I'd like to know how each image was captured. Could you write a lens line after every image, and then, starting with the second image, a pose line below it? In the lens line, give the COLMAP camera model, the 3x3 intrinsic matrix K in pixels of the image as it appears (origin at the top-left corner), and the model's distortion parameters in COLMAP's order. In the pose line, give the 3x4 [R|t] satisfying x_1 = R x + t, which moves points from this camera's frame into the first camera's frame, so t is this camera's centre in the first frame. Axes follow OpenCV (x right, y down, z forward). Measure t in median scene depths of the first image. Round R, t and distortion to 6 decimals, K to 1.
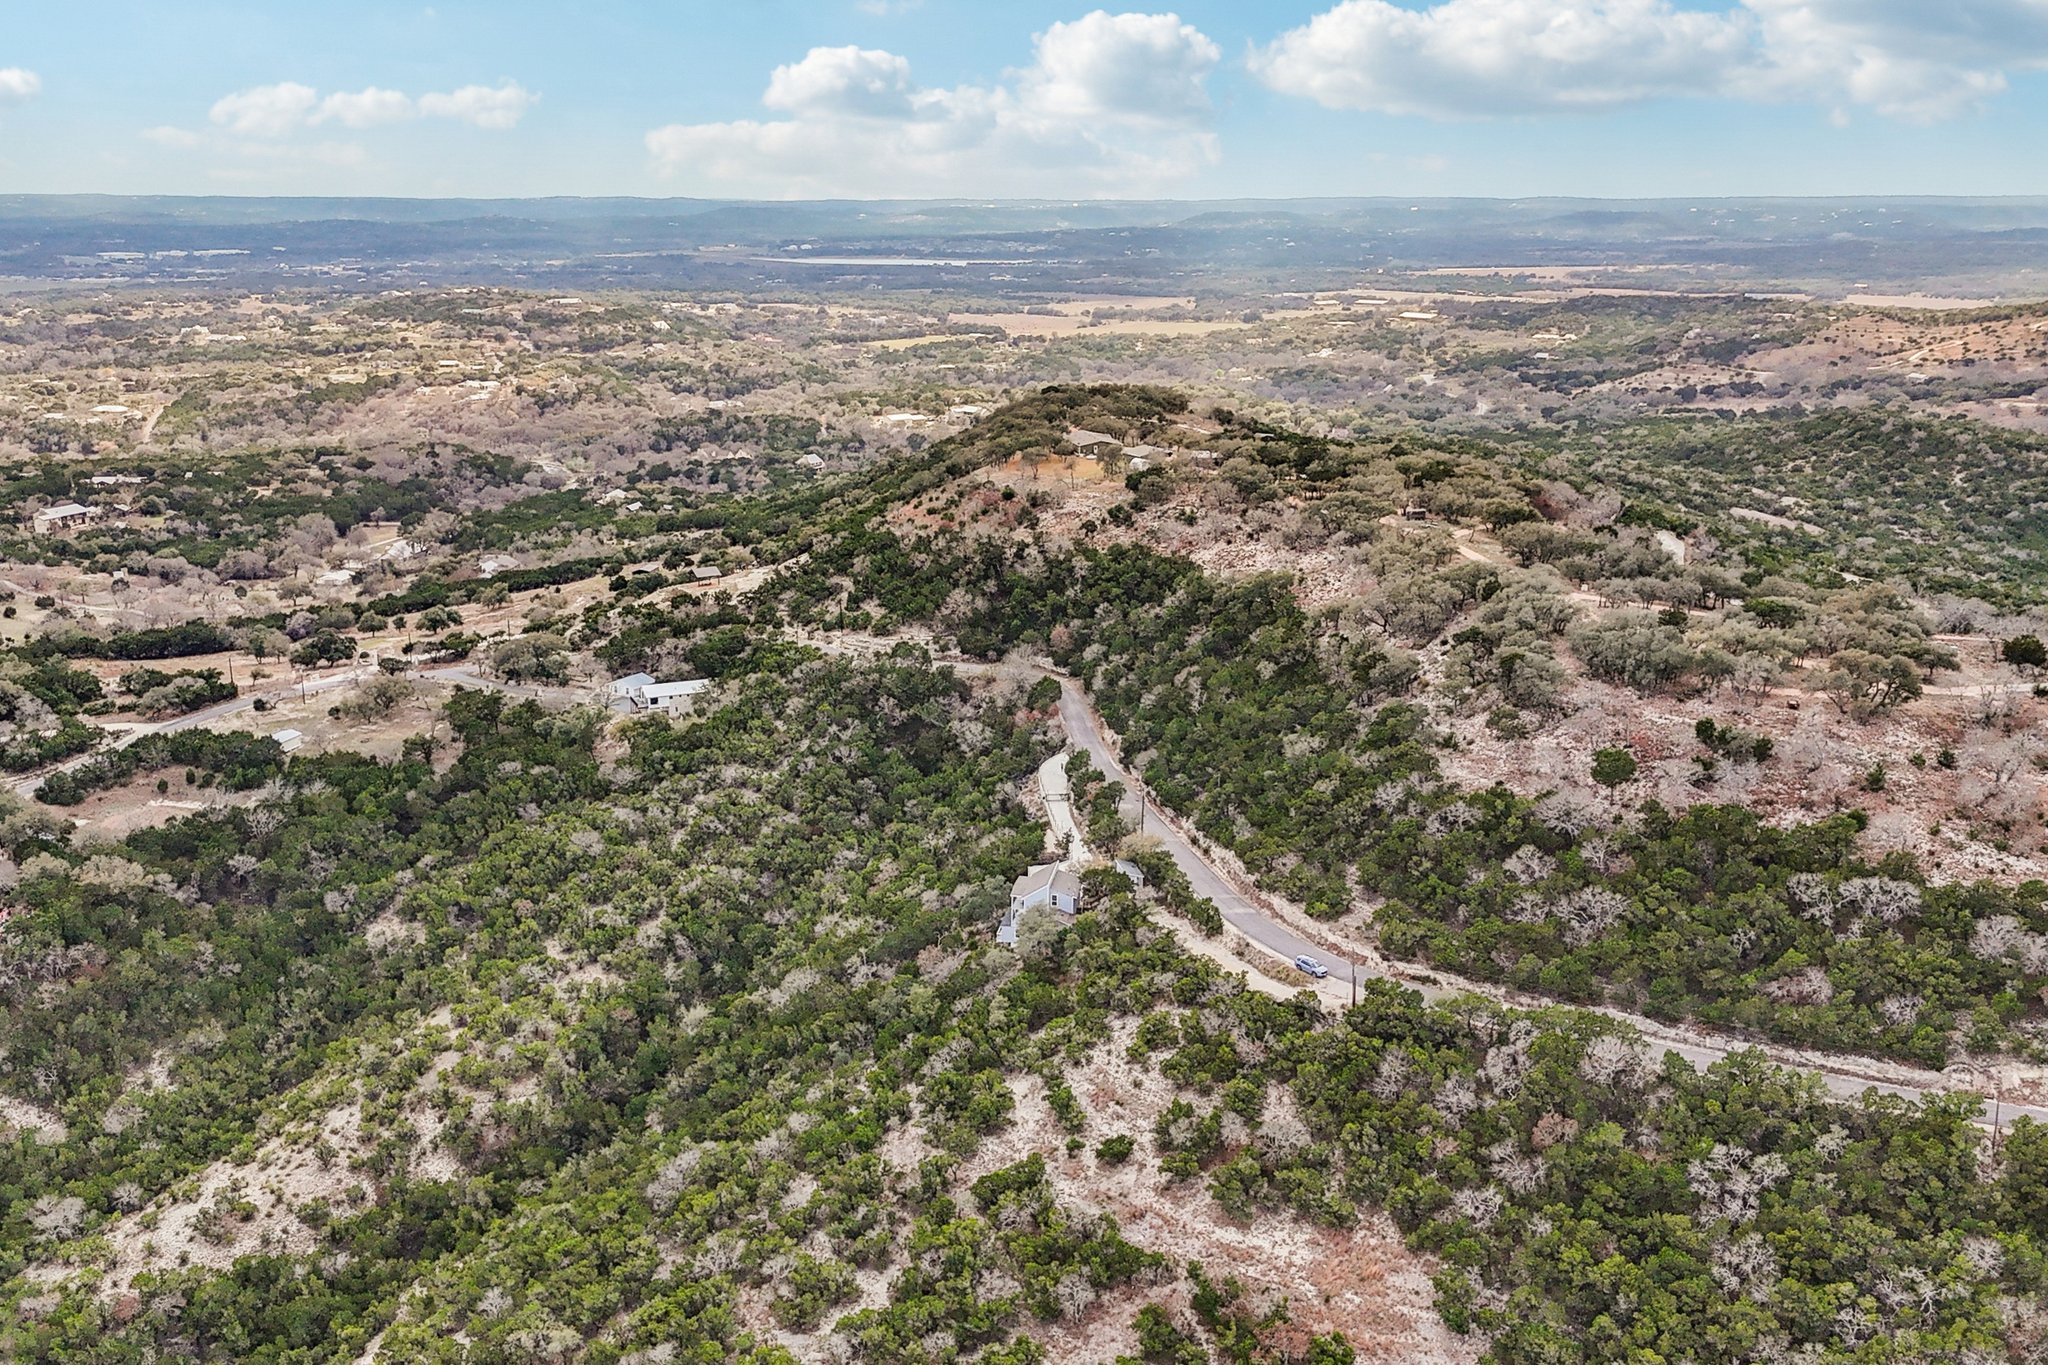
lens RADIAL K [[1822.9, 0, 1039.9], [0, 1822.9, 661.1], [0, 0, 1]] dist [0.148446, -0.354715]
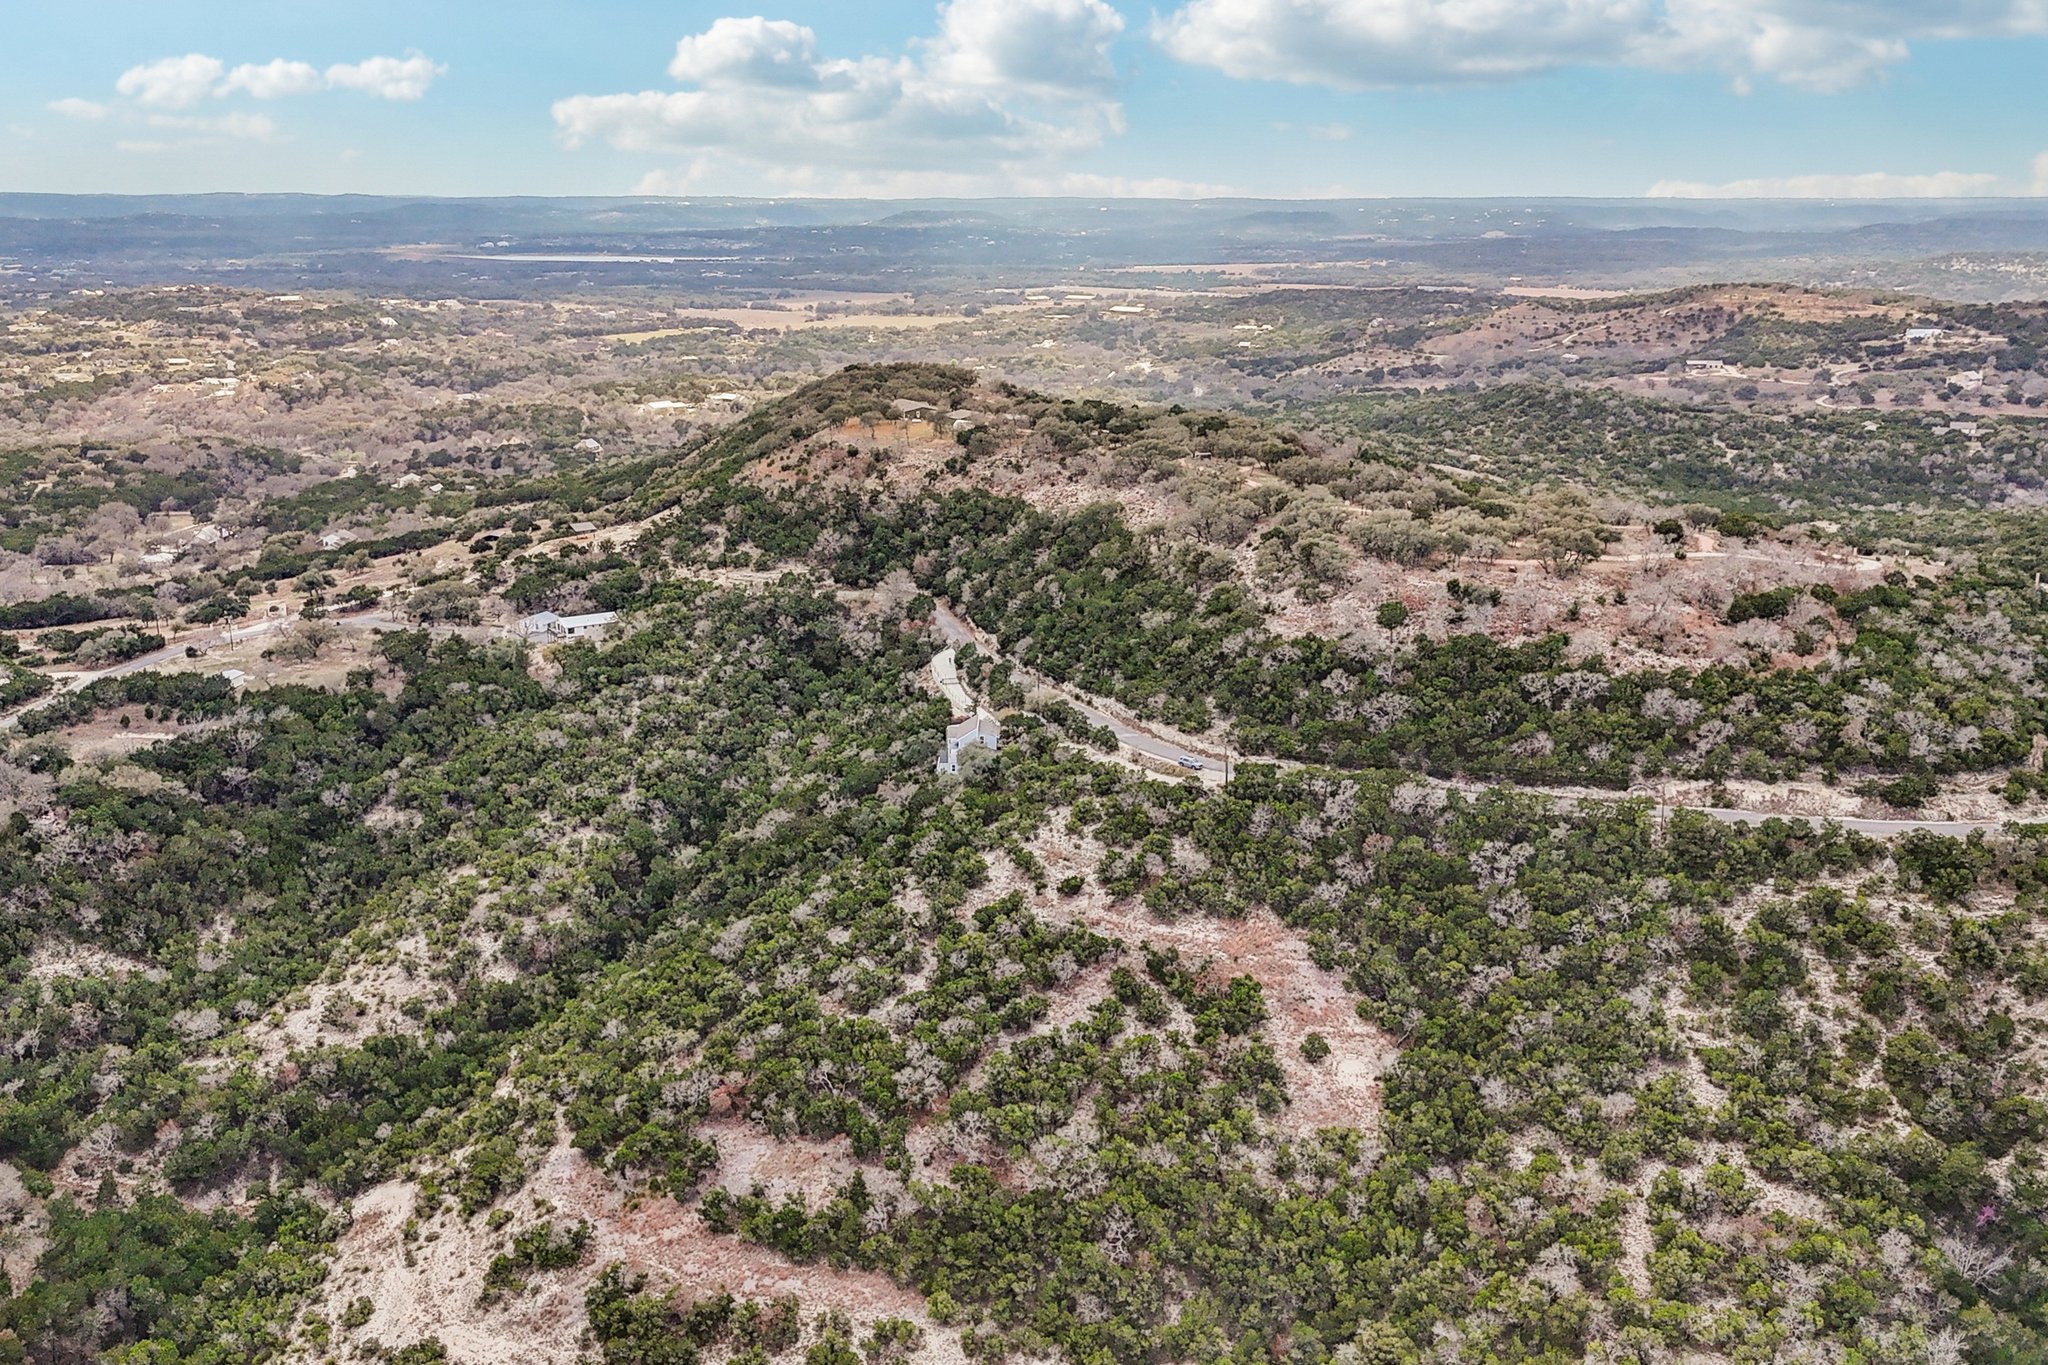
lens RADIAL K [[1822.9, 0, 1039.9], [0, 1822.9, 661.1], [0, 0, 1]] dist [0.148446, -0.354715]
pose [[0.986388, -0.038937, 0.159755, -0.112671], [0.038828, 0.999239, 0.003811, 0.051606], [-0.159782, 0.002444, 0.987149, -0.206075]]
